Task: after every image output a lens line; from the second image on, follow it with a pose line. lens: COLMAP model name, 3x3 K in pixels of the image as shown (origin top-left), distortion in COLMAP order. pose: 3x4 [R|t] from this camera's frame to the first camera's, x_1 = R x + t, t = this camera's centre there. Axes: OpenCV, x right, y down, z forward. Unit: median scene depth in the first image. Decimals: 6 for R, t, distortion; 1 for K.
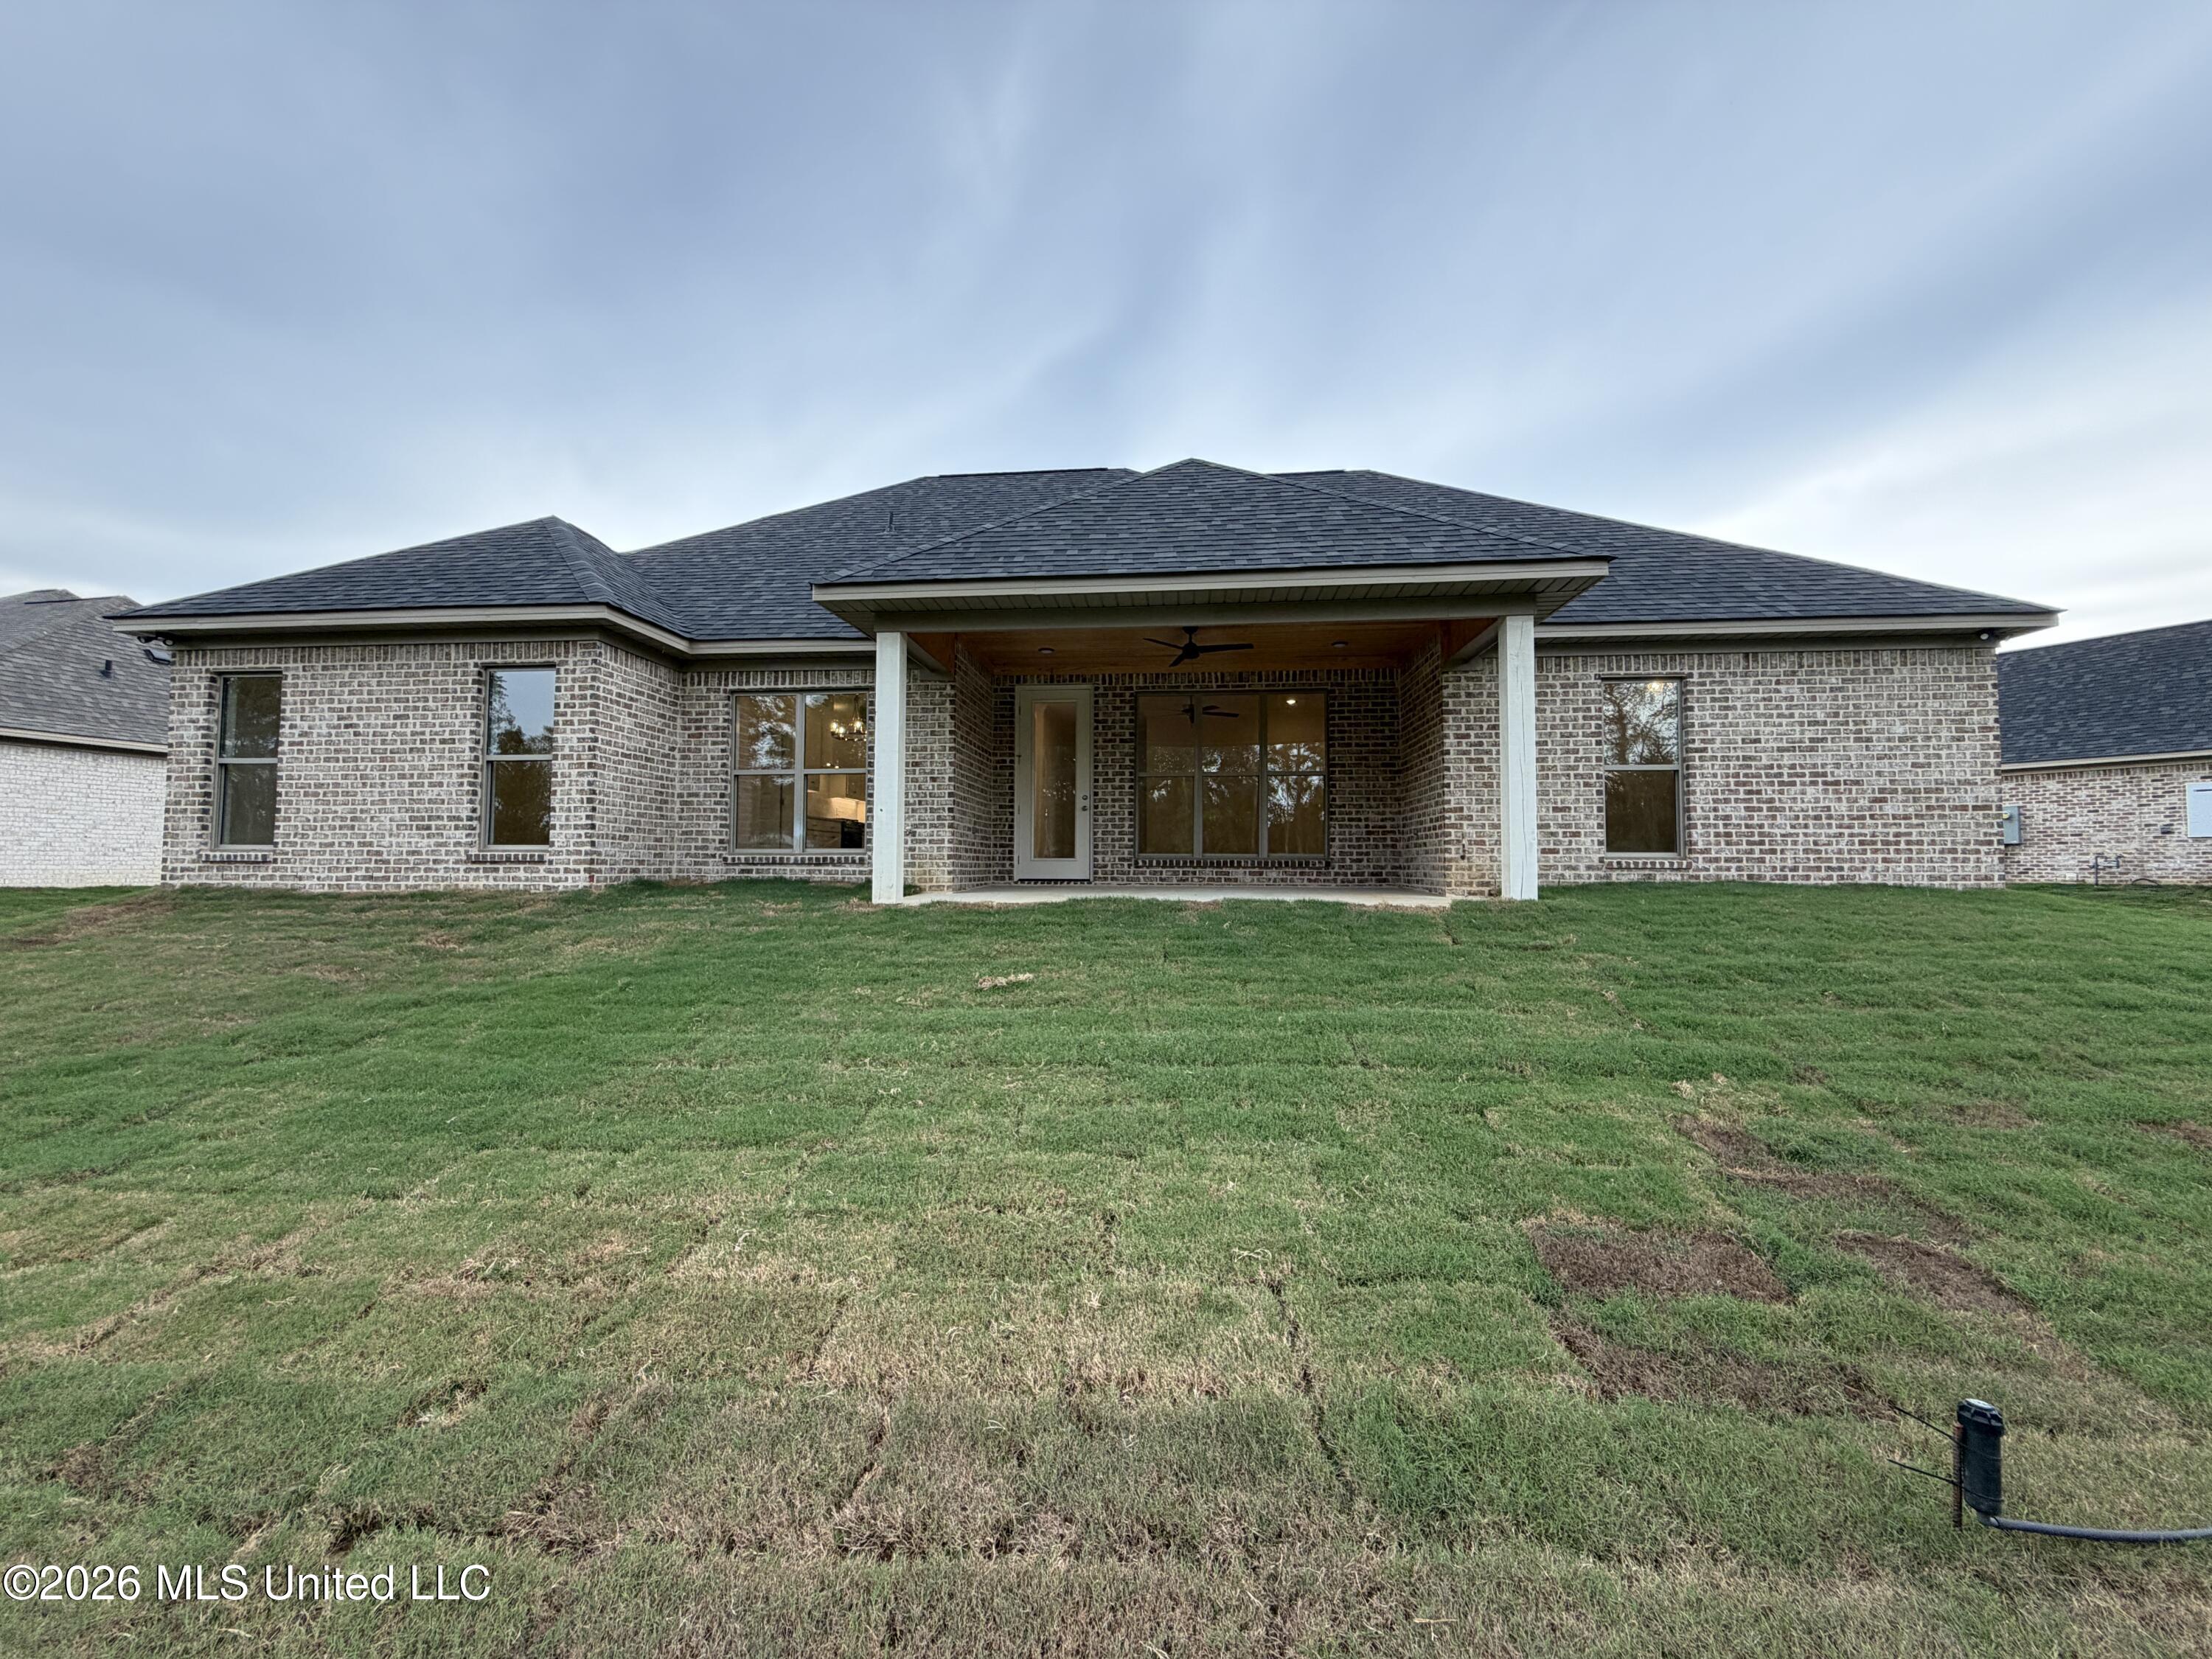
lens RADIAL K [[882.1, 0, 1097.7], [0, 882.1, 828.5], [0, 0, 1]] dist [-0.001851, 0.000462]
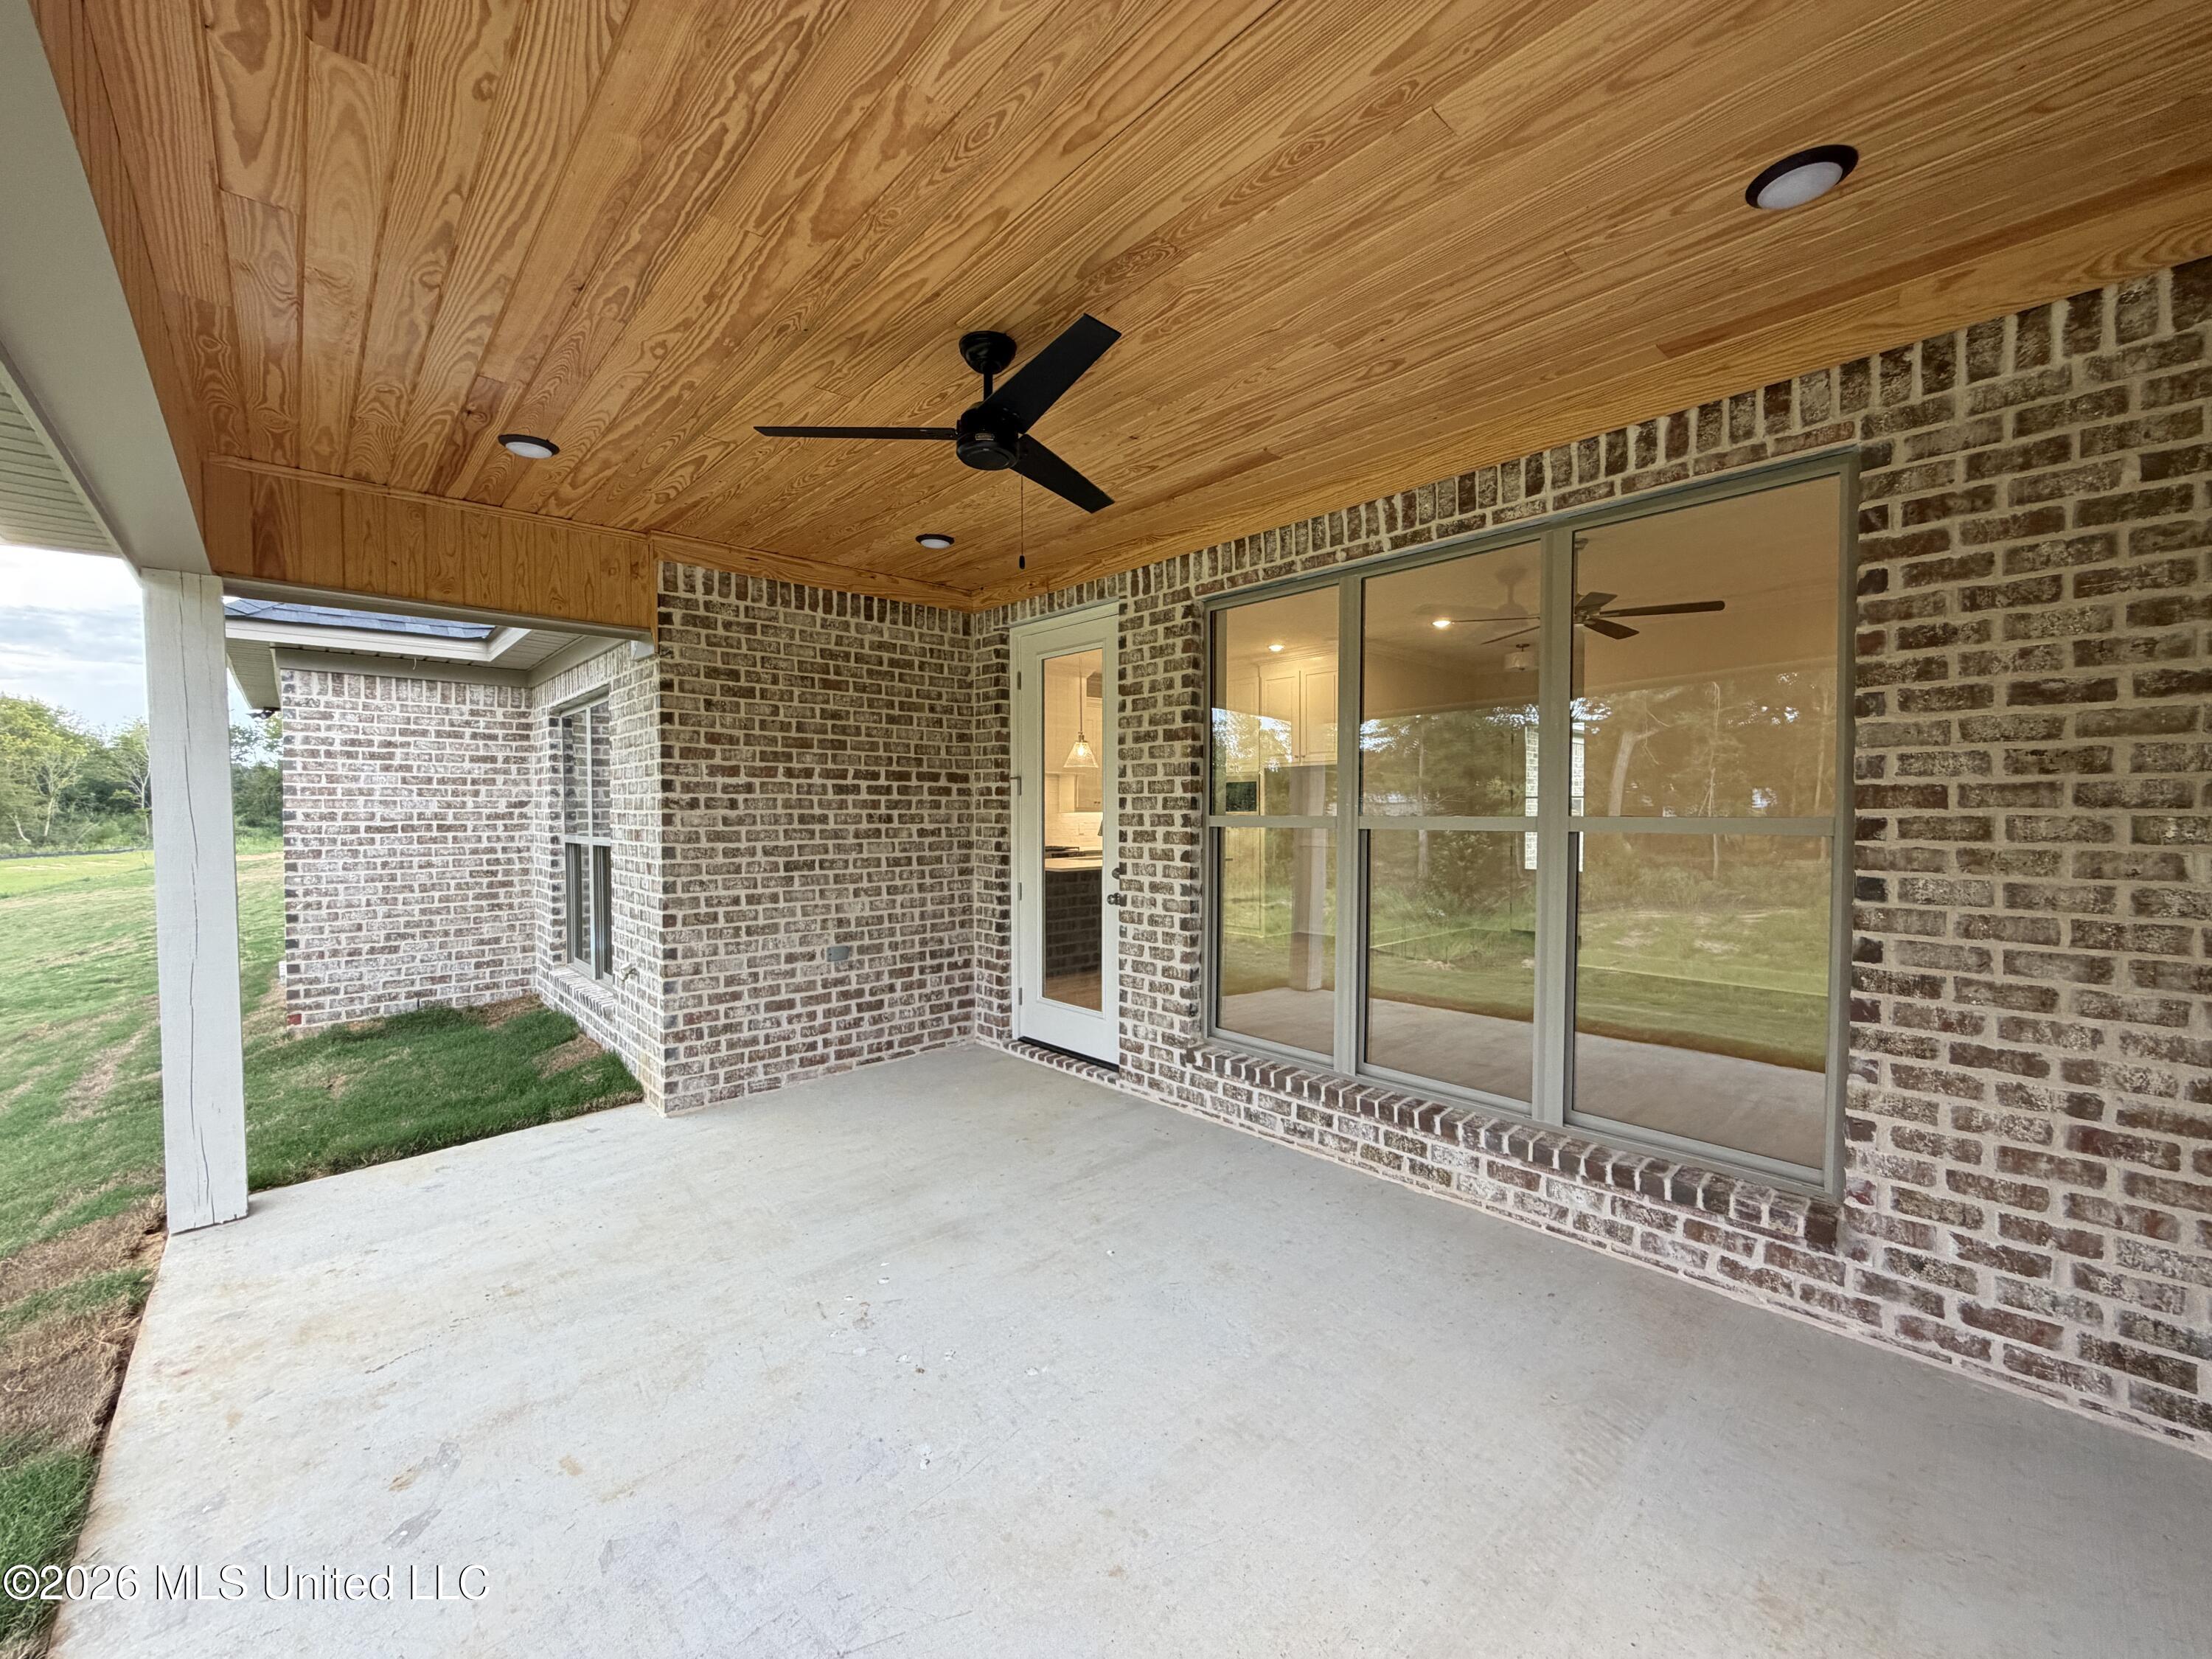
lens RADIAL K [[882.1, 0, 1097.7], [0, 882.1, 828.5], [0, 0, 1]] dist [-0.001851, 0.000462]
pose [[0.746383, 0.007804, -0.665471, 0.309878], [0.033628, 0.998212, 0.049423, -0.092898], [0.664666, -0.059267, 0.744786, 0.812038]]
